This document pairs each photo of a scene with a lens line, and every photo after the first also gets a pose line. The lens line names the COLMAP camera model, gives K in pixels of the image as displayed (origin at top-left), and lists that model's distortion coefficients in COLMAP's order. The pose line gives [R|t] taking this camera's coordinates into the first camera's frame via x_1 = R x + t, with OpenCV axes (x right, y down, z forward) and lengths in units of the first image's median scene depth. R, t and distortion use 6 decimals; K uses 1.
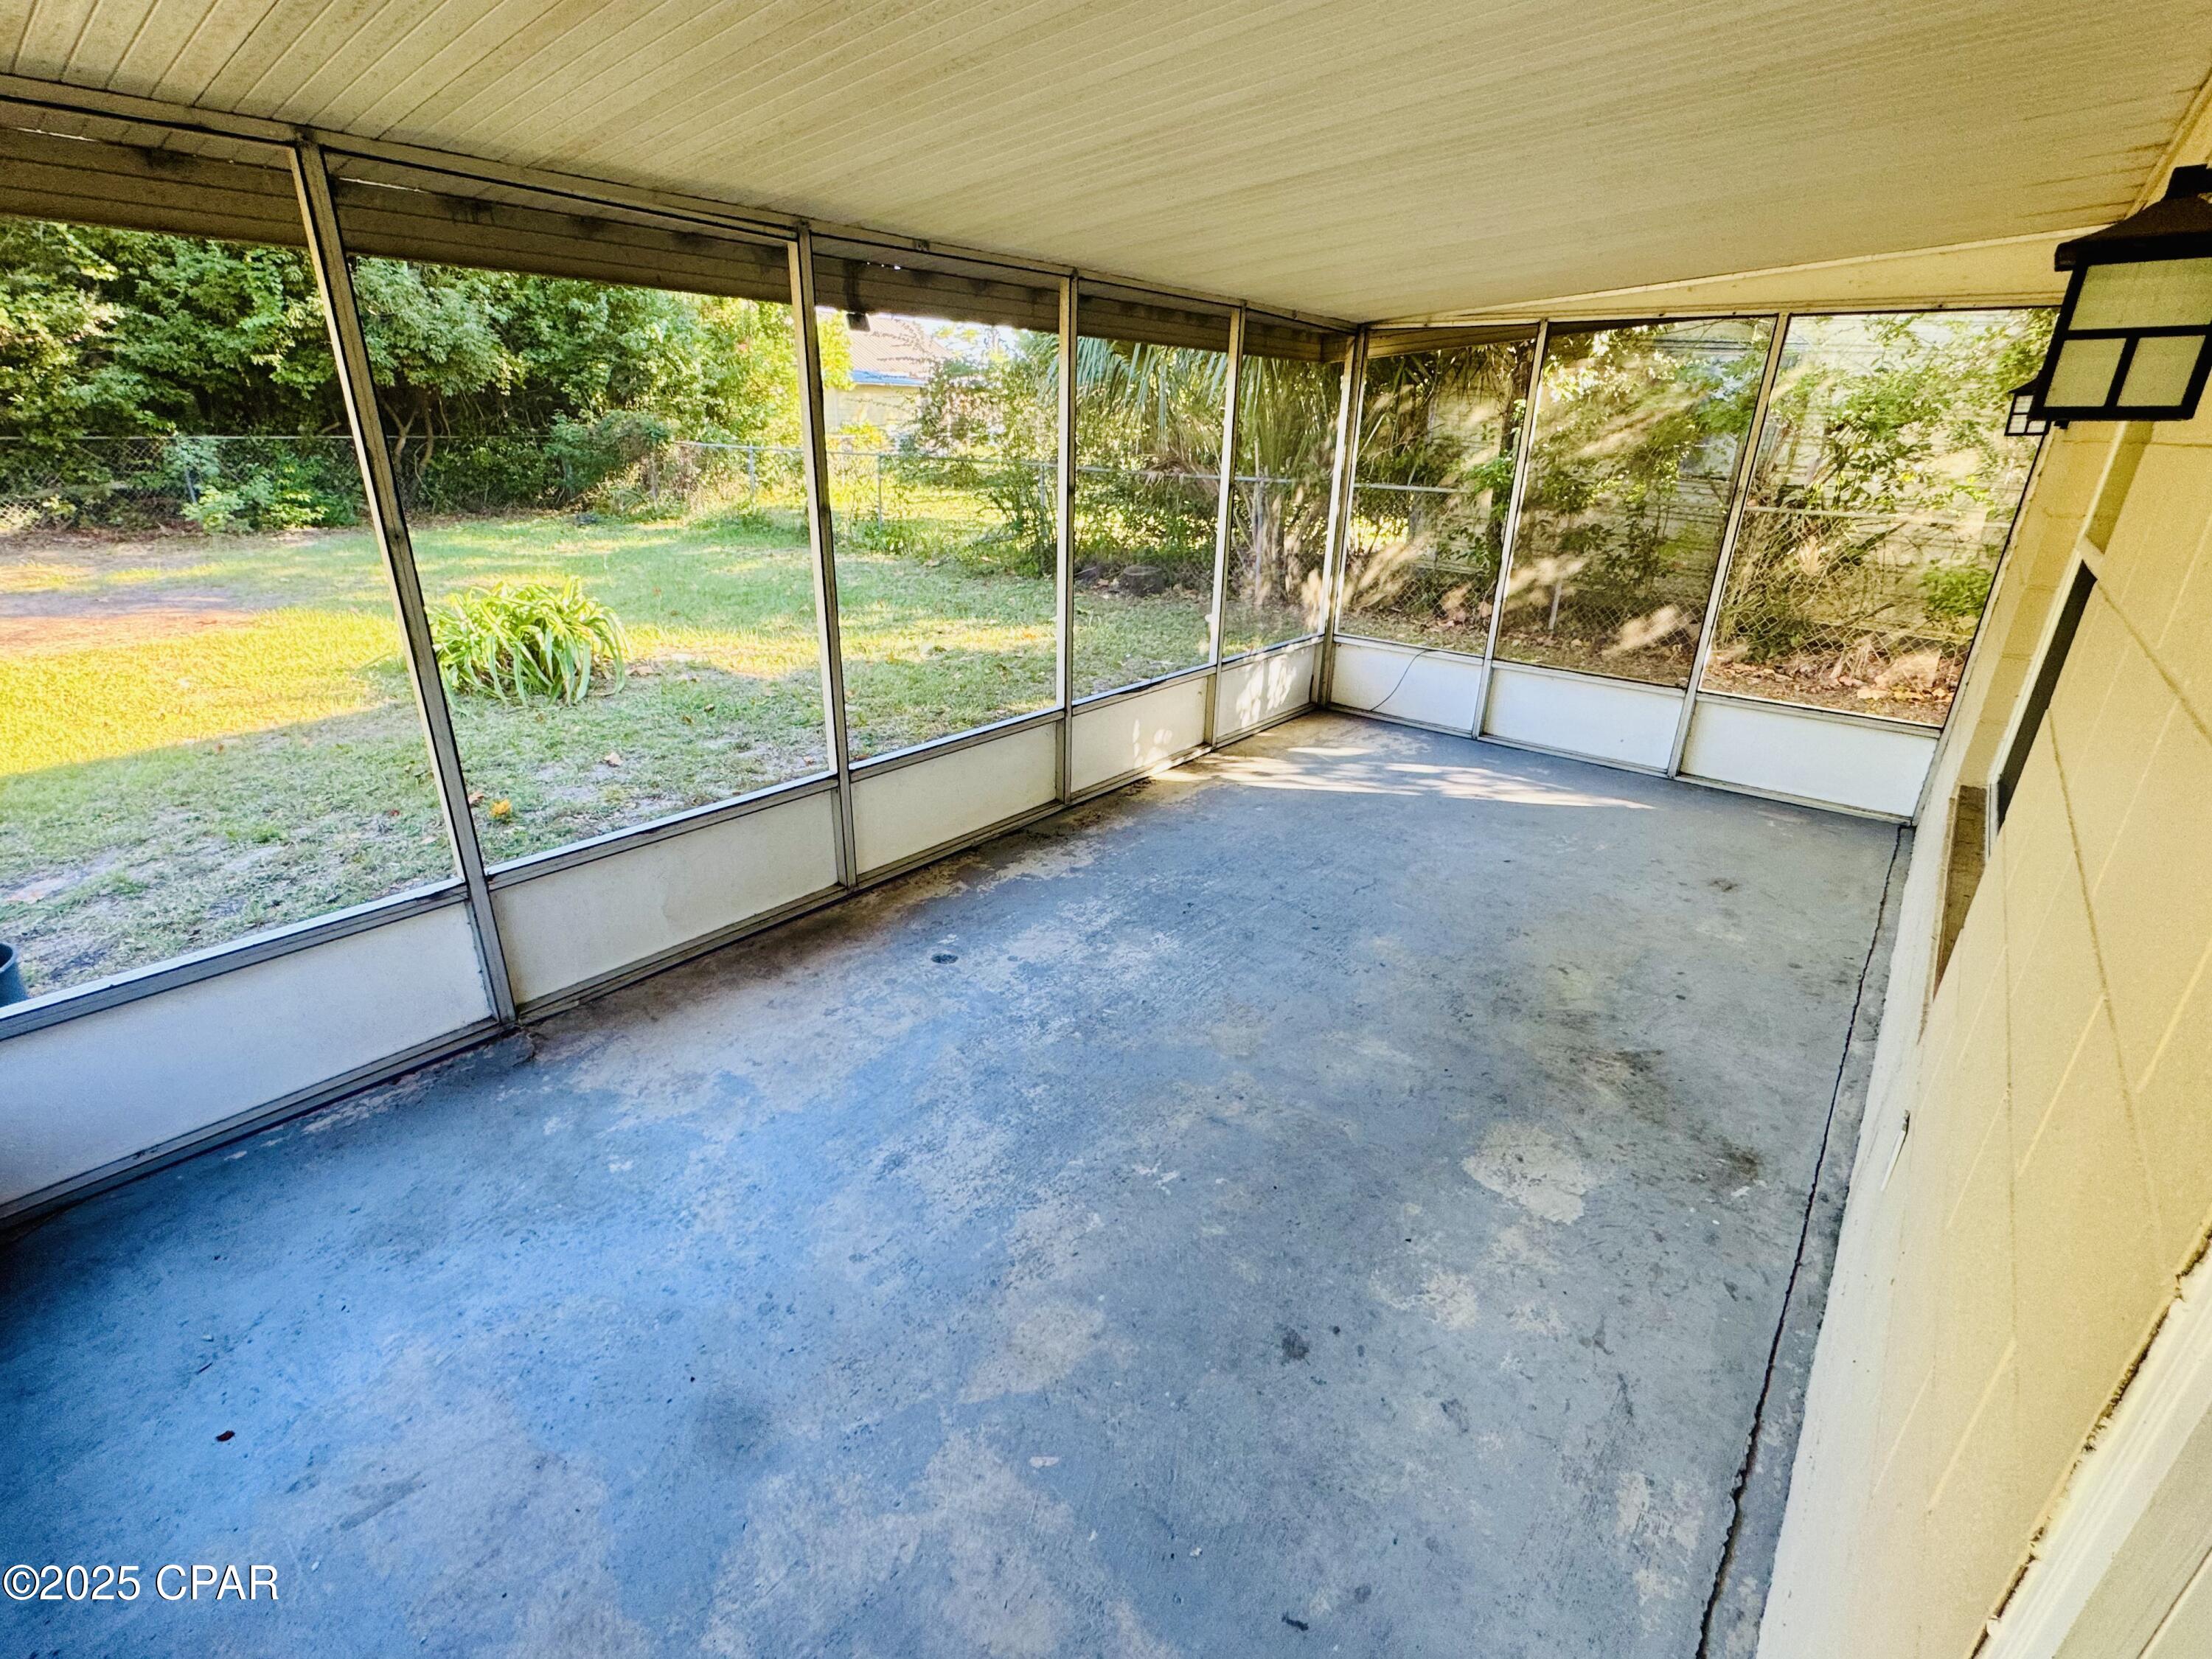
lens RADIAL K [[1016.0, 0, 1103.5], [0, 1016.0, 830.9], [0, 0, 1]] dist [-0.004323, 0.000575]
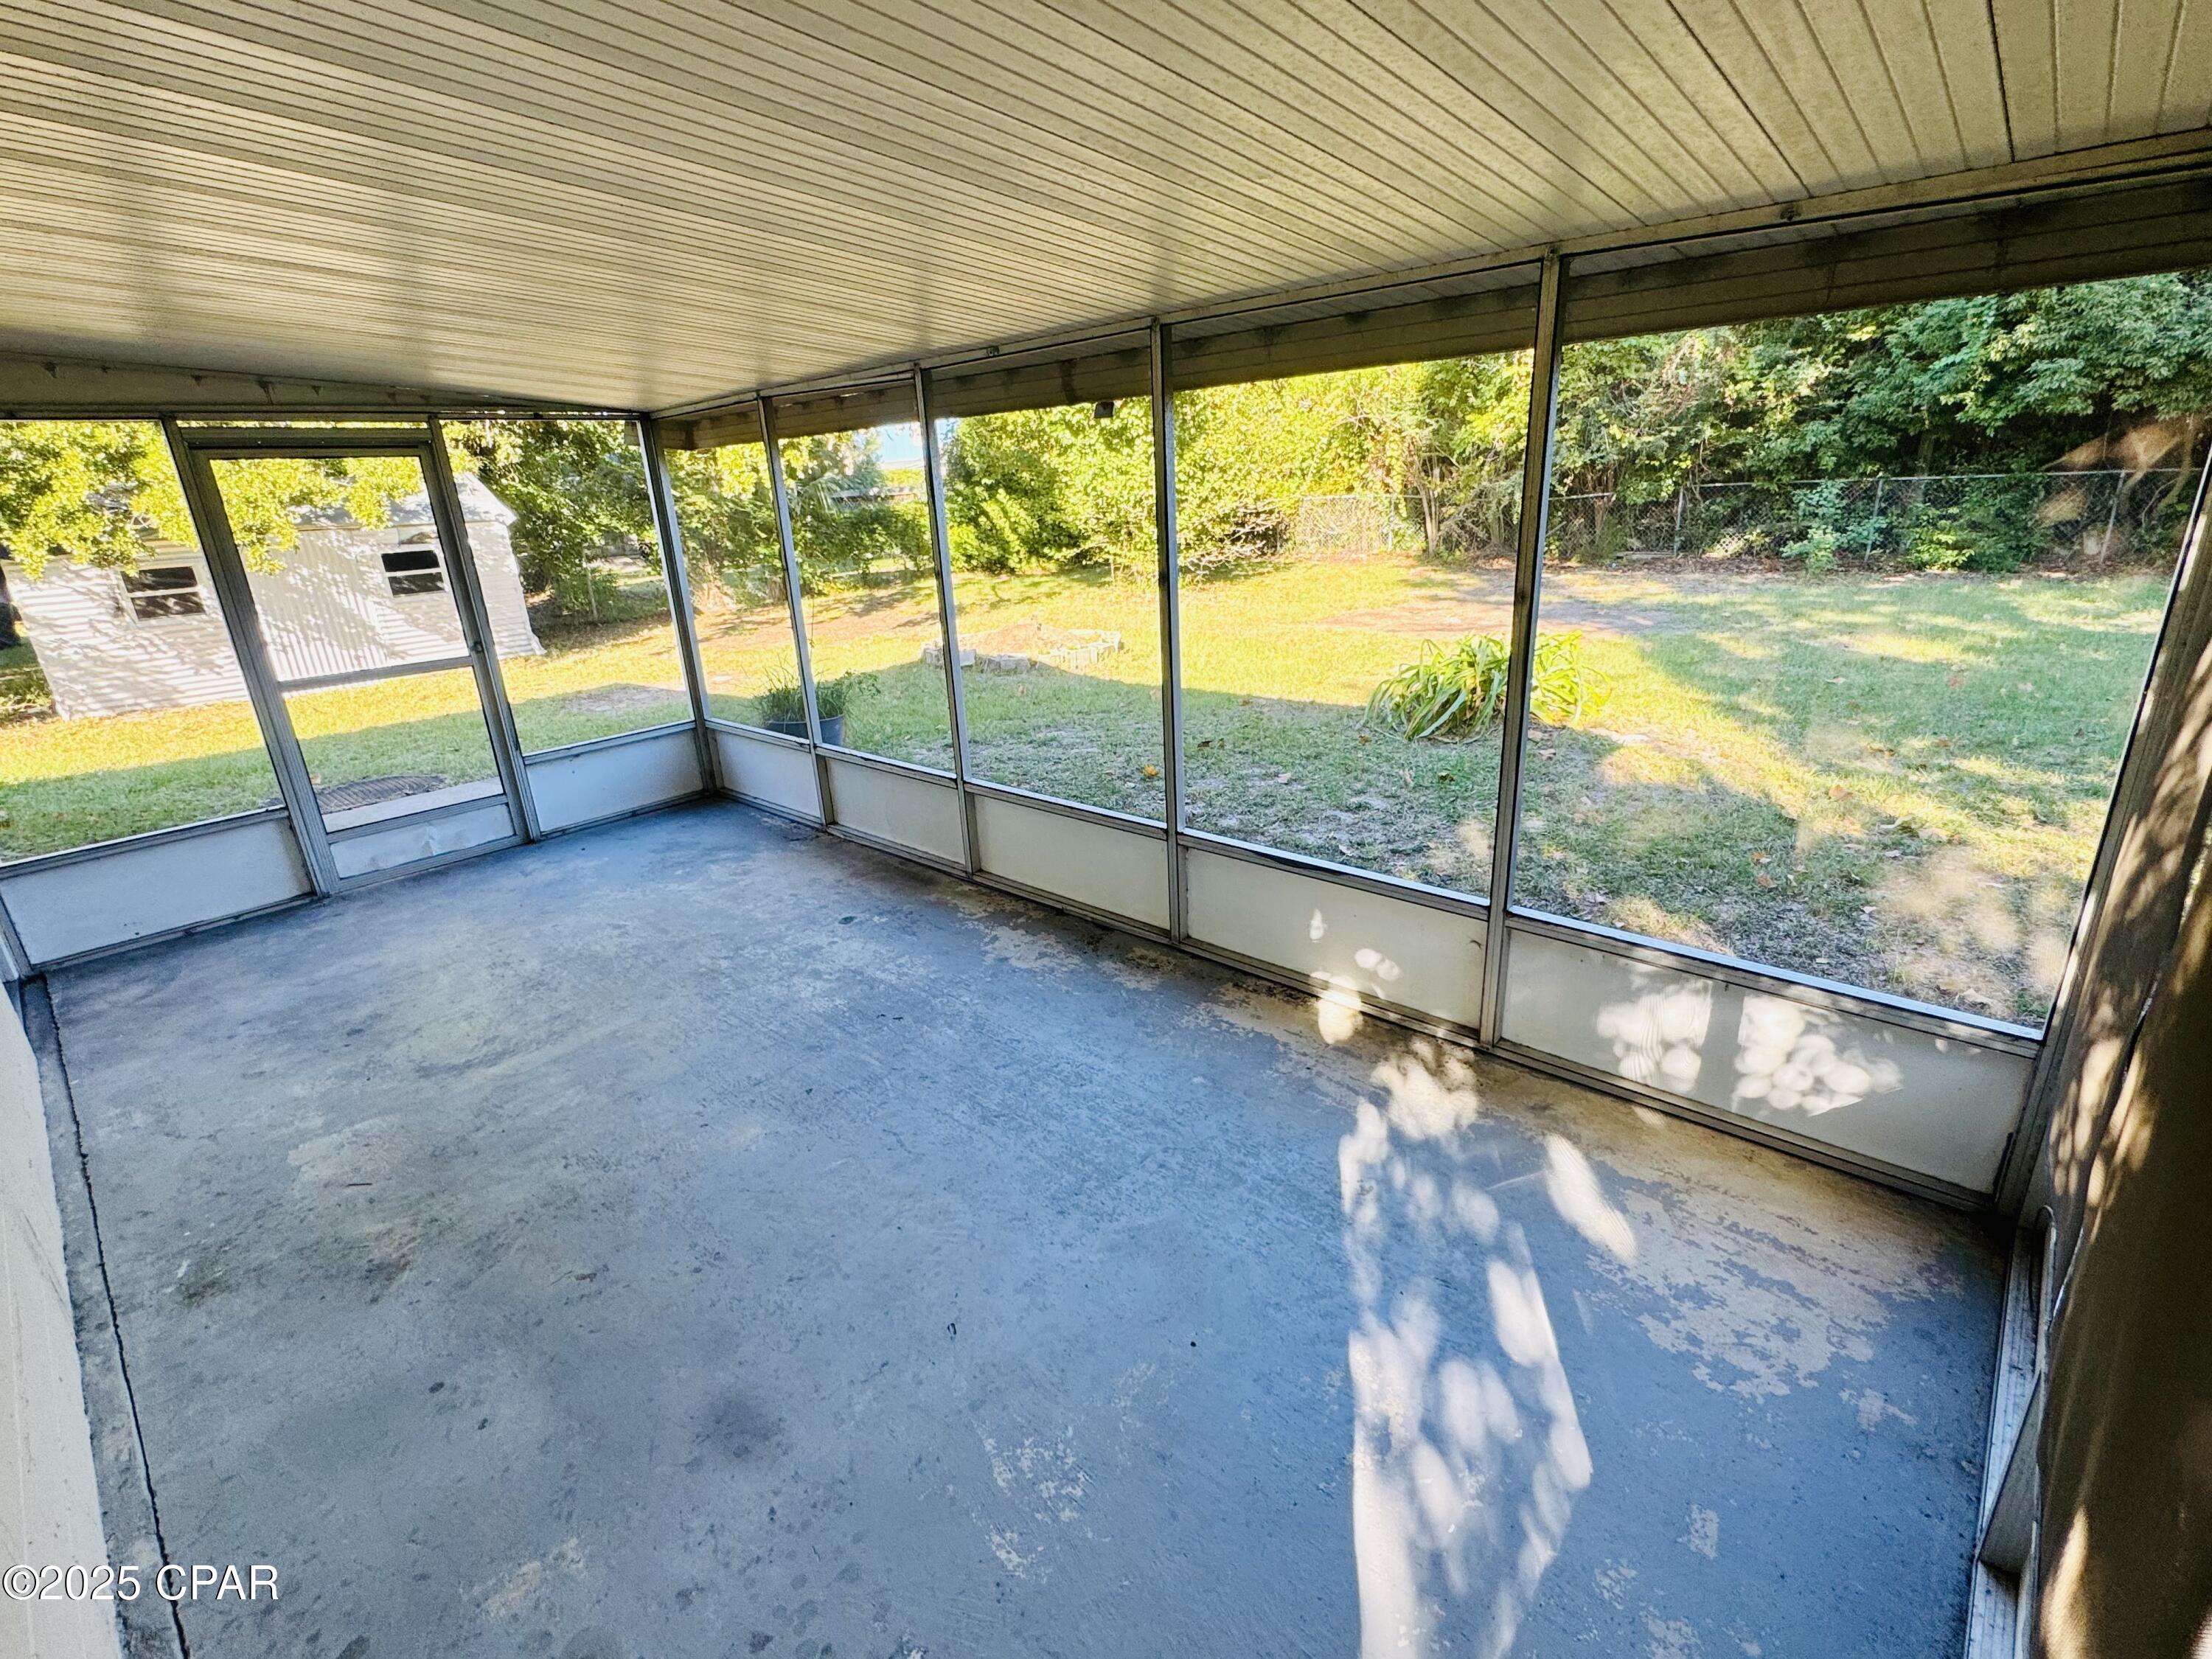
lens RADIAL K [[1016.0, 0, 1106.3], [0, 1016.0, 835.2], [0, 0, 1]] dist [-0.004323, 0.000575]
pose [[-0.056508, 0.312251, -0.948318, 0.662718], [-0.329702, 0.890714, 0.312930, -0.315154], [0.942392, 0.330345, 0.052617, 0.788949]]
